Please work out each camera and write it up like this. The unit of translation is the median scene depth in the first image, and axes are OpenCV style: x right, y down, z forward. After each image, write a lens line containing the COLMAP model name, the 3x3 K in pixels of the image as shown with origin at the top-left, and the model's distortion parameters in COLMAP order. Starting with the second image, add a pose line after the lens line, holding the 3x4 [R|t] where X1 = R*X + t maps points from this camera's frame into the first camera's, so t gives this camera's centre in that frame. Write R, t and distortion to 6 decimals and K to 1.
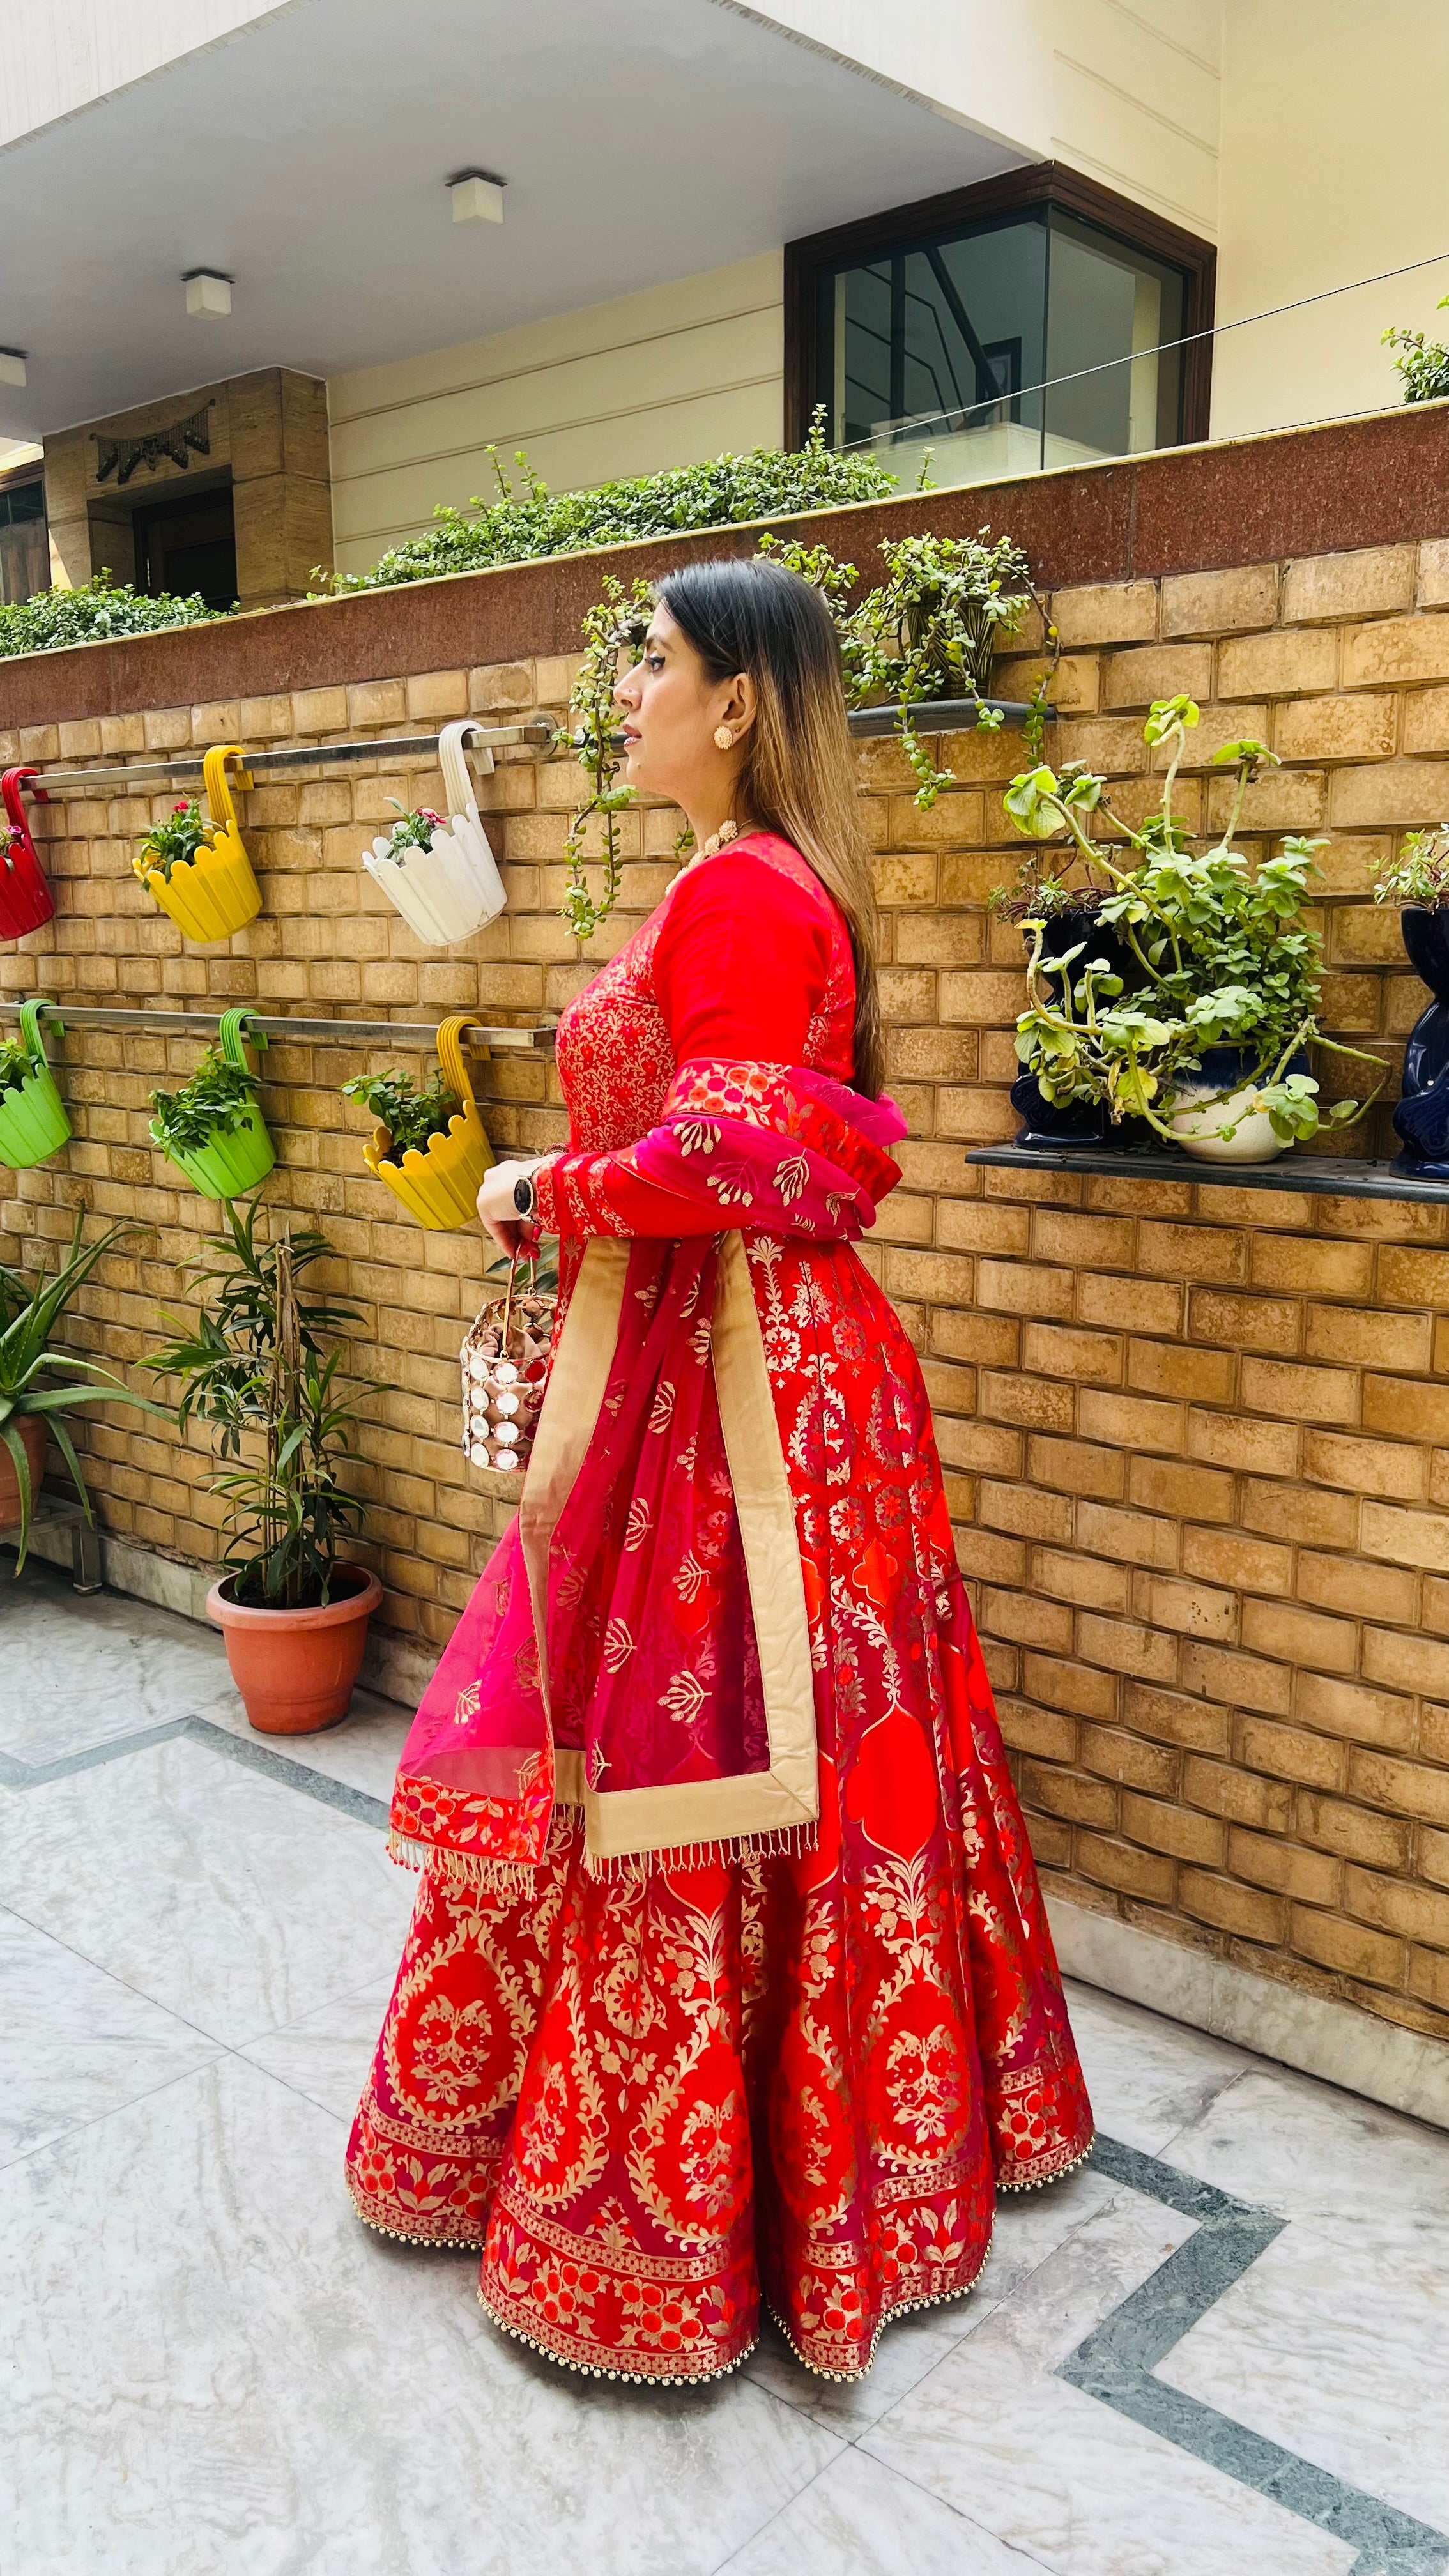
lens RADIAL K [[1960.6, 0, 724.6], [0, 1960.6, 1290.0], [0, 0, 1]] dist [0.038368, -0.049759]
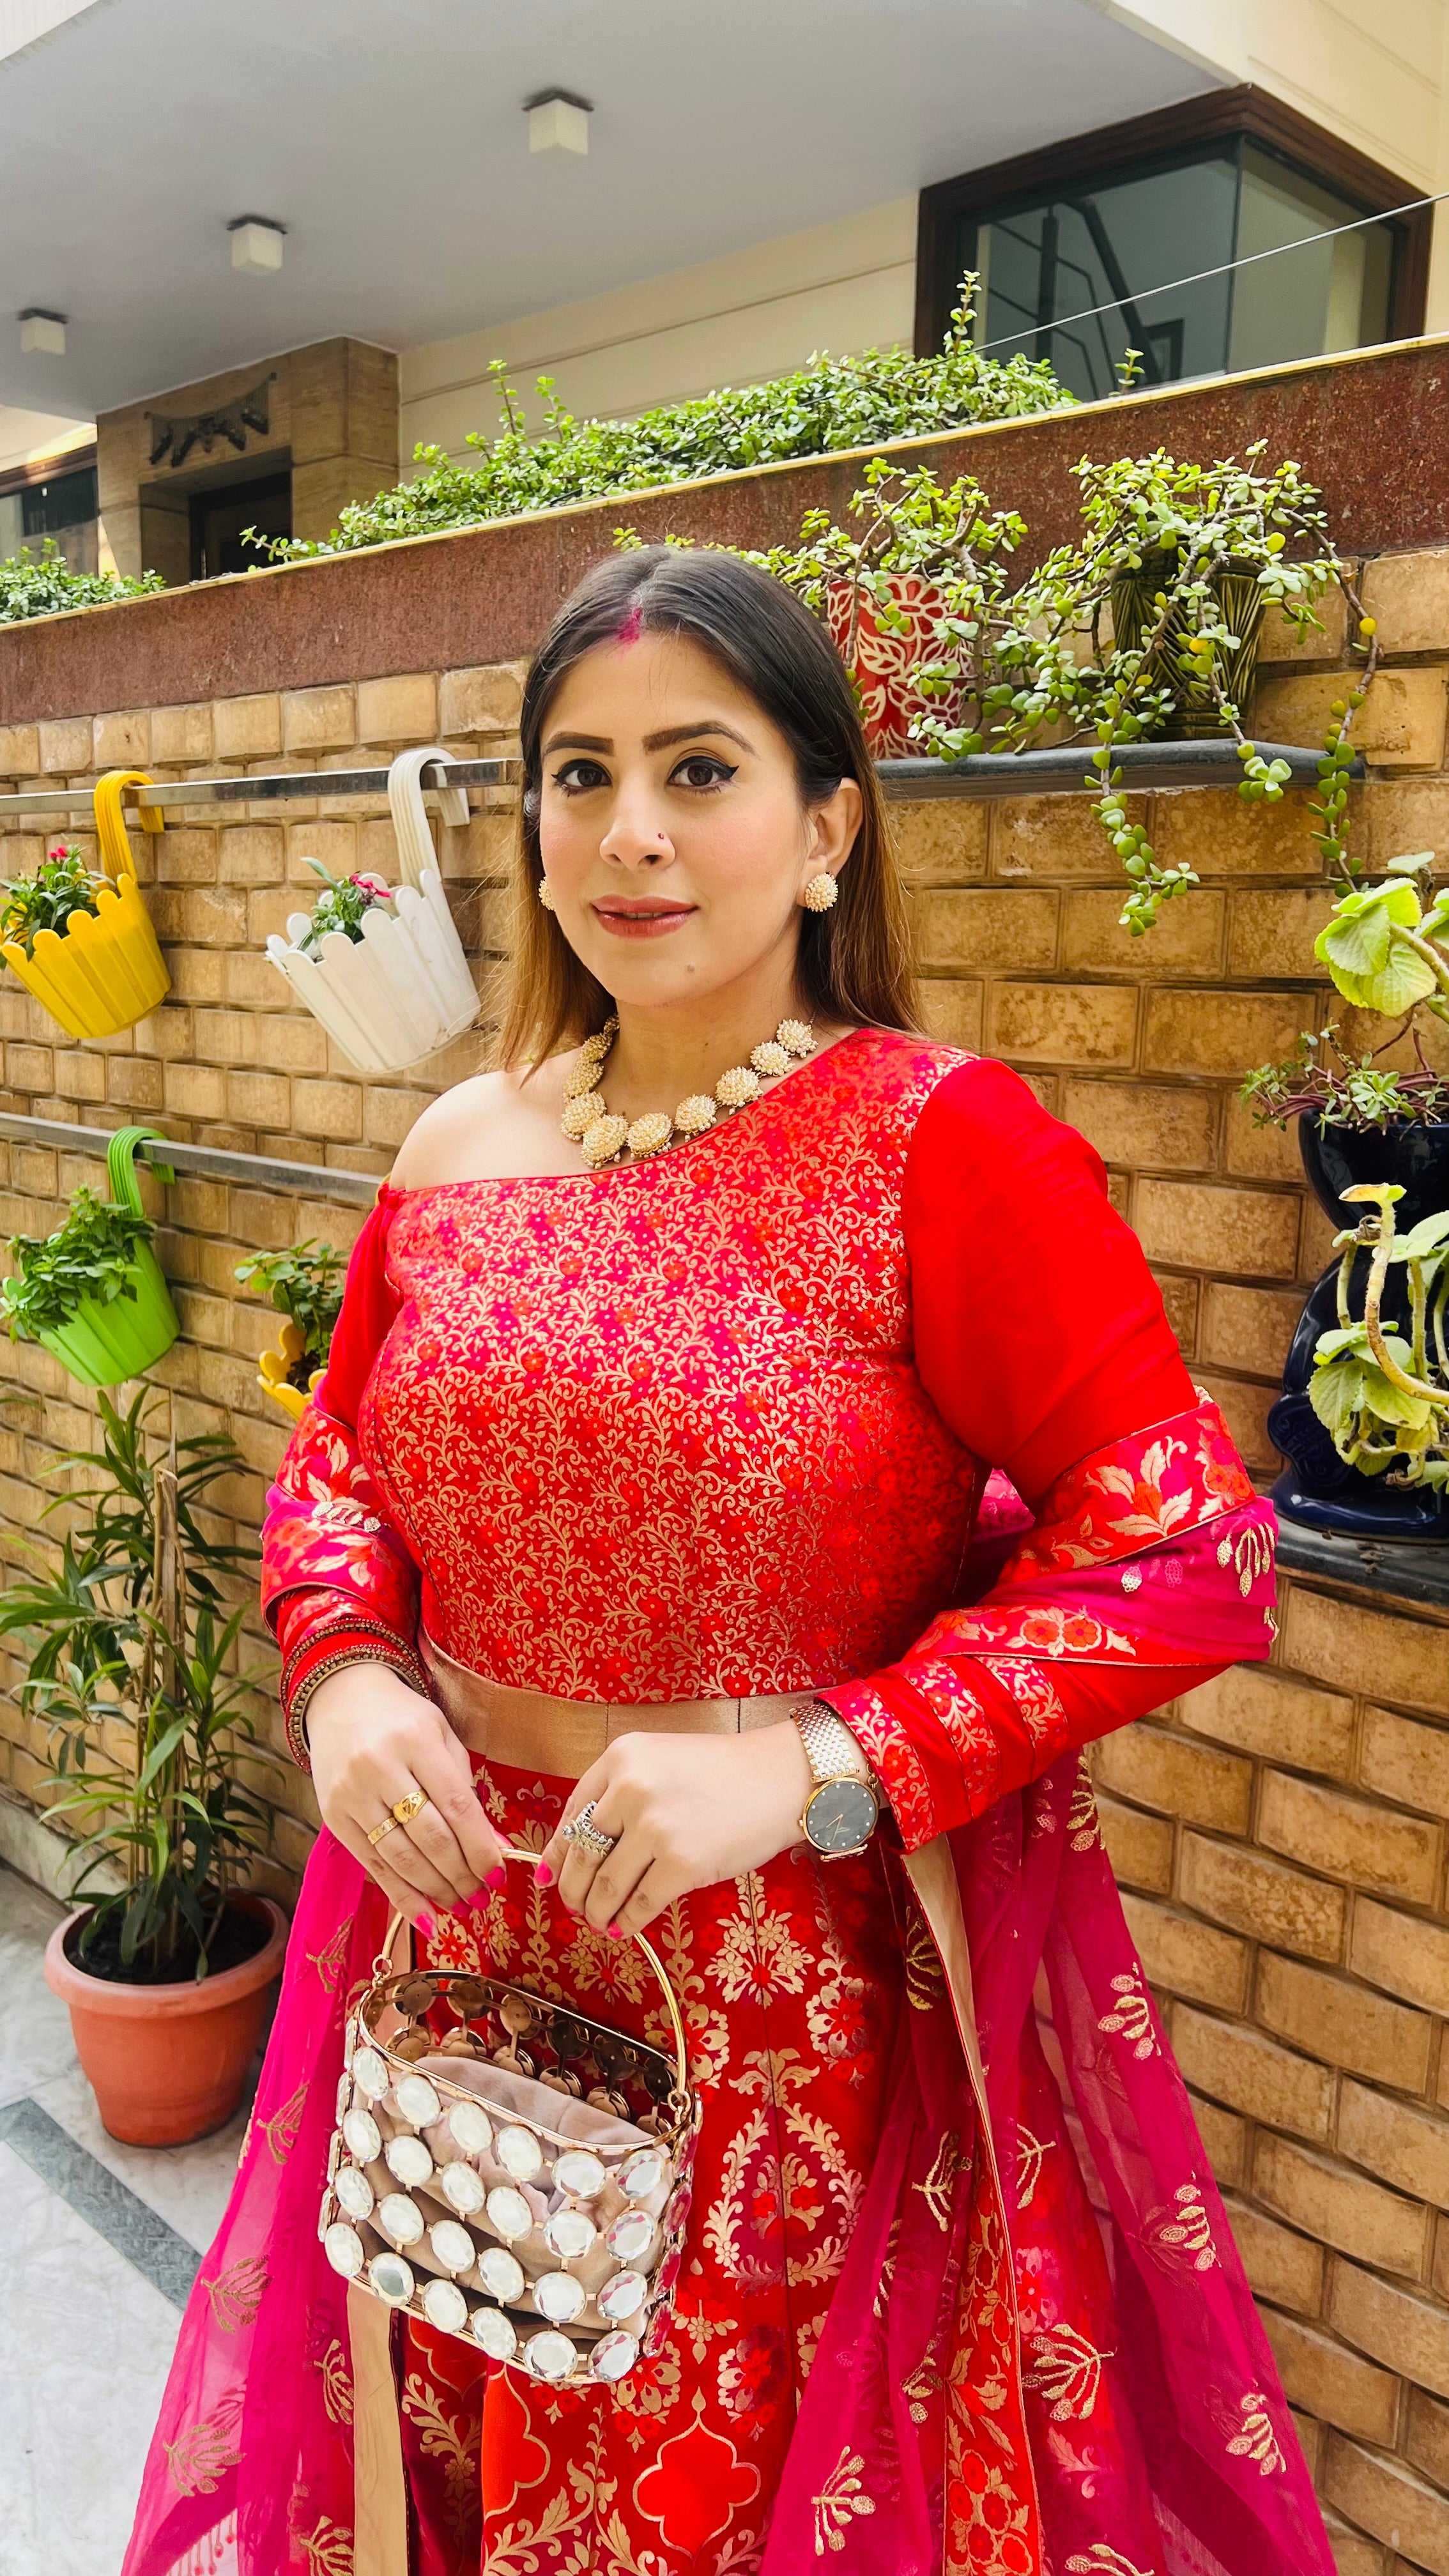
lens RADIAL K [[1960.6, 0, 719.0], [0, 1960.6, 1265.5], [0, 0, 1]] dist [0.038368, -0.049759]
pose [[0.998005, 0.037173, -0.051024, 0.012421], [-0.038095, 0.999126, -0.017220, -0.119501], [0.050339, 0.019129, 0.998549, 0.383524]]
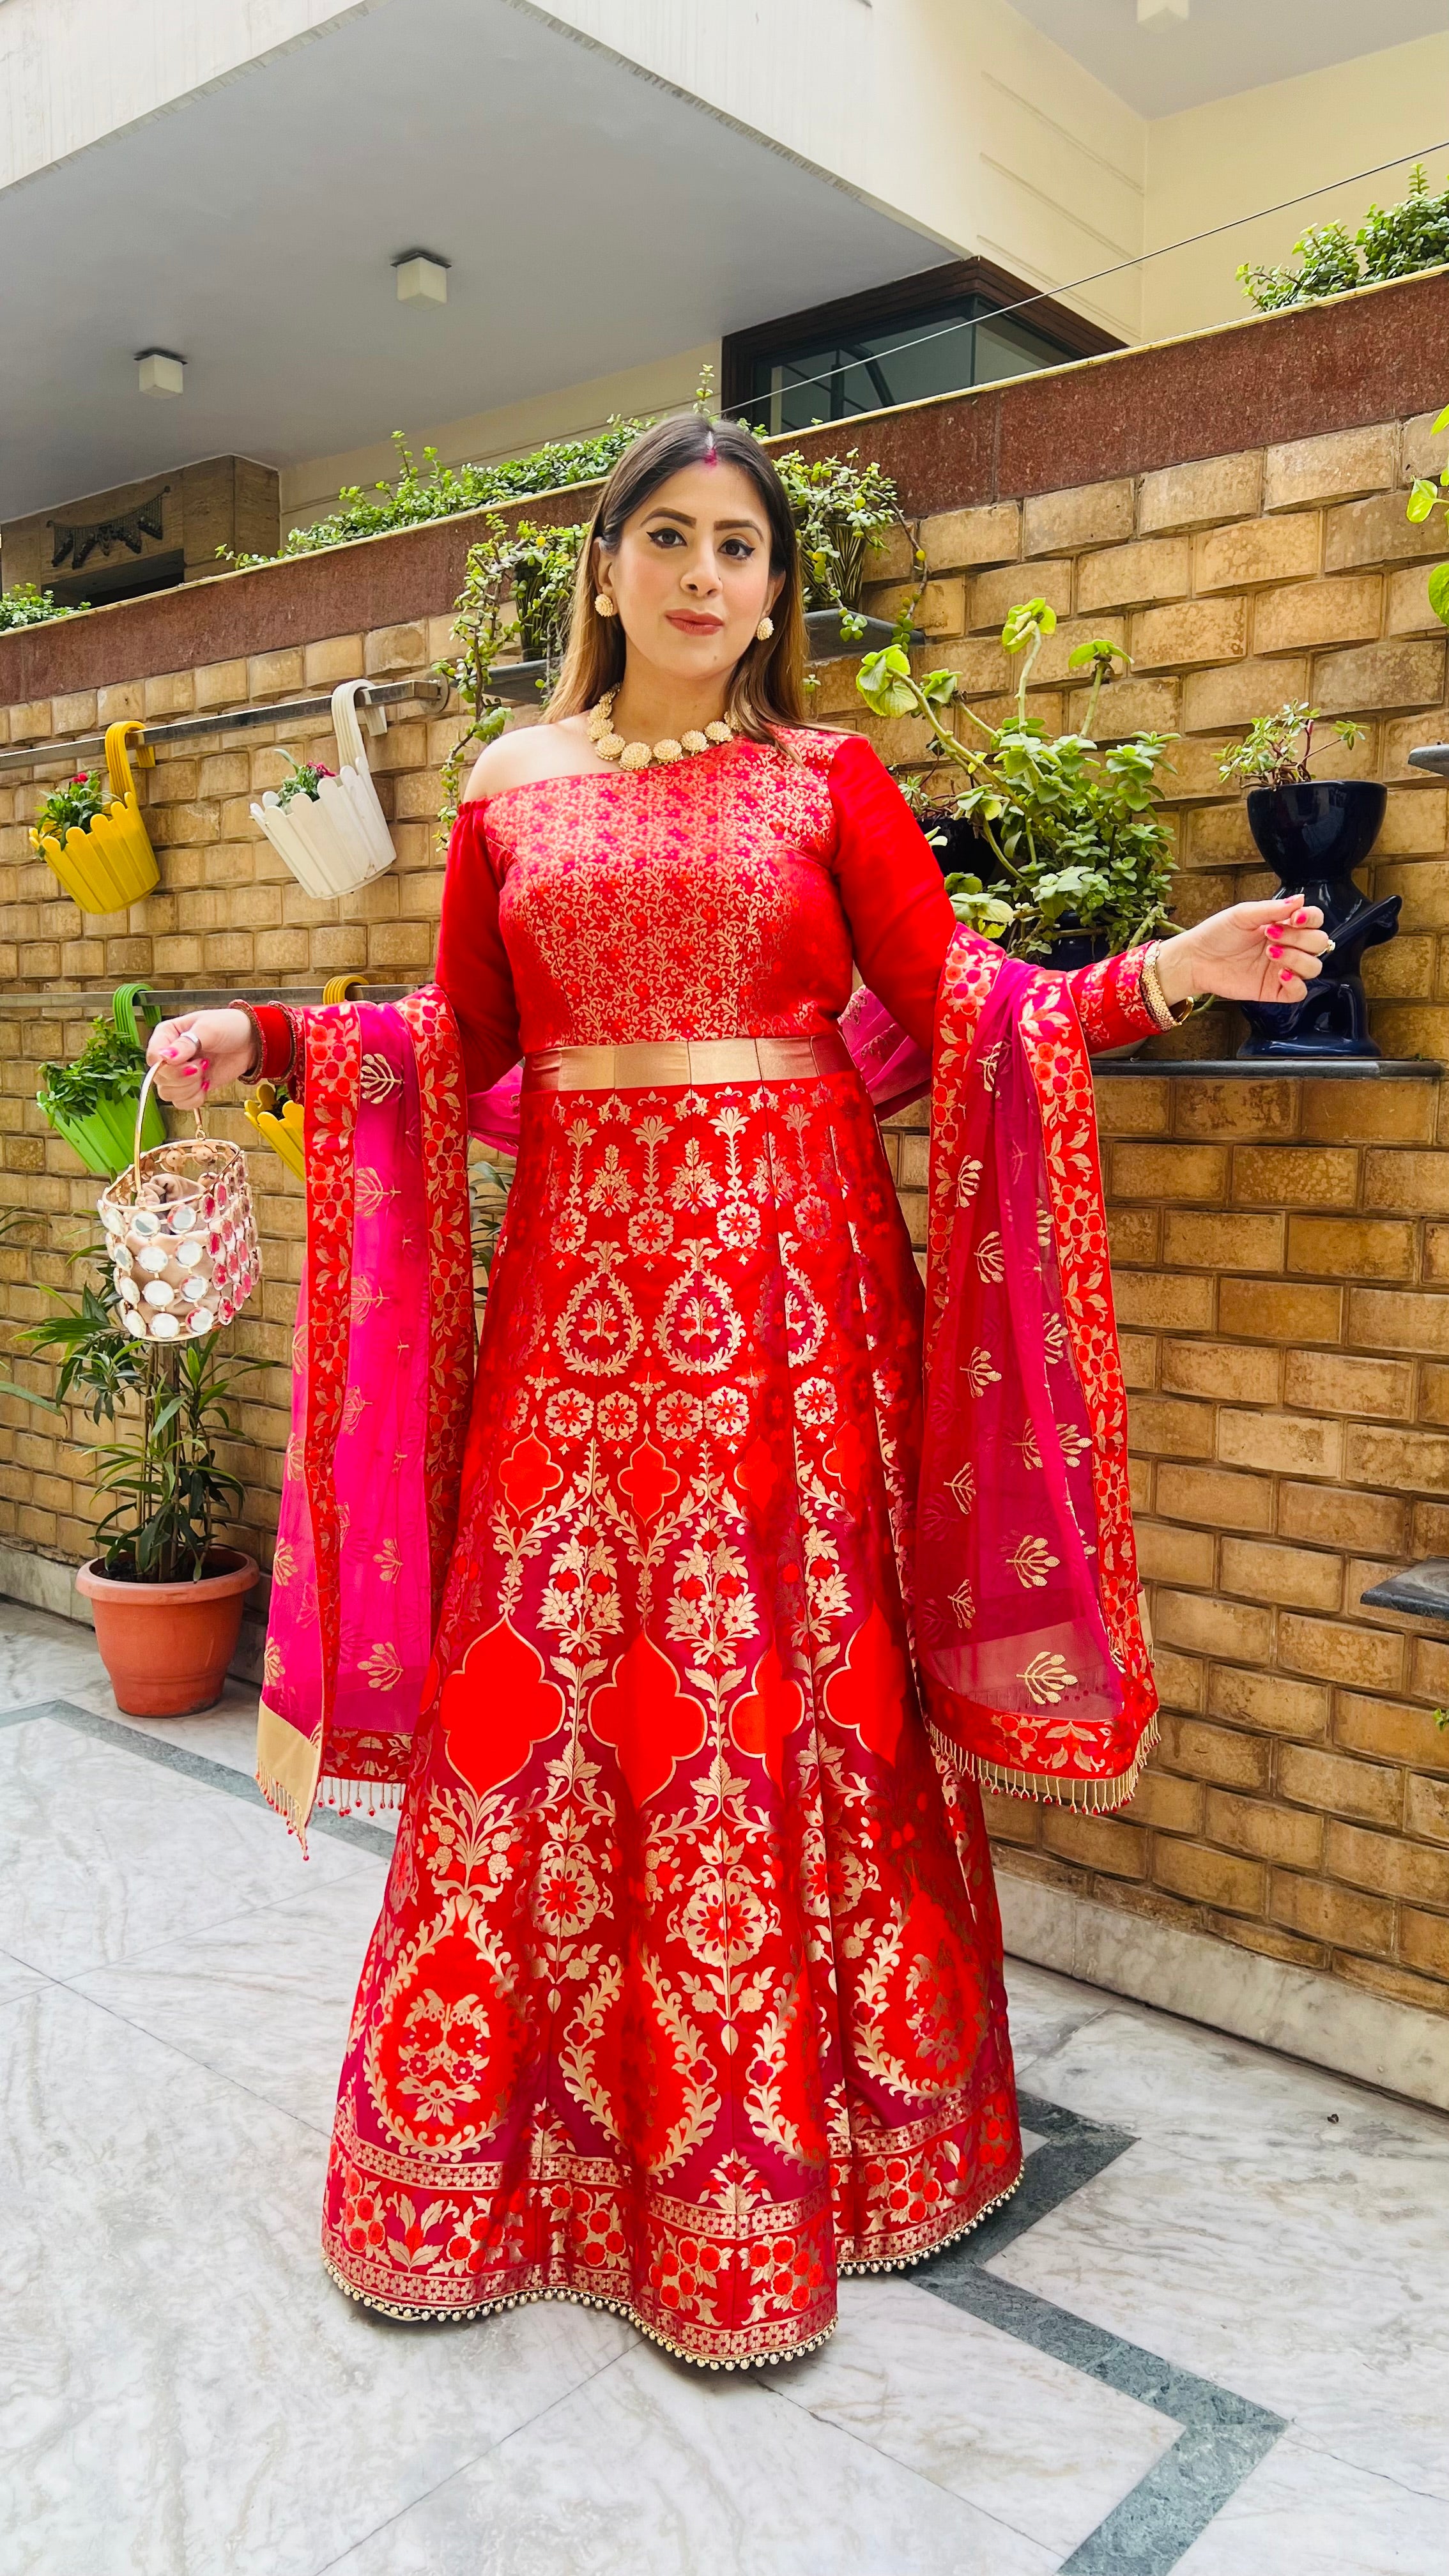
lens RADIAL K [[1960.6, 0, 725.4], [0, 1960.6, 1307.9], [0, 0, 1]] dist [0.038368, -0.049759]
pose [[0.999629, 0.017138, 0.021165, 0.047152], [-0.015709, 0.997698, -0.065968, 0.111659], [-0.022247, 0.065611, 0.997597, 0.012538]]
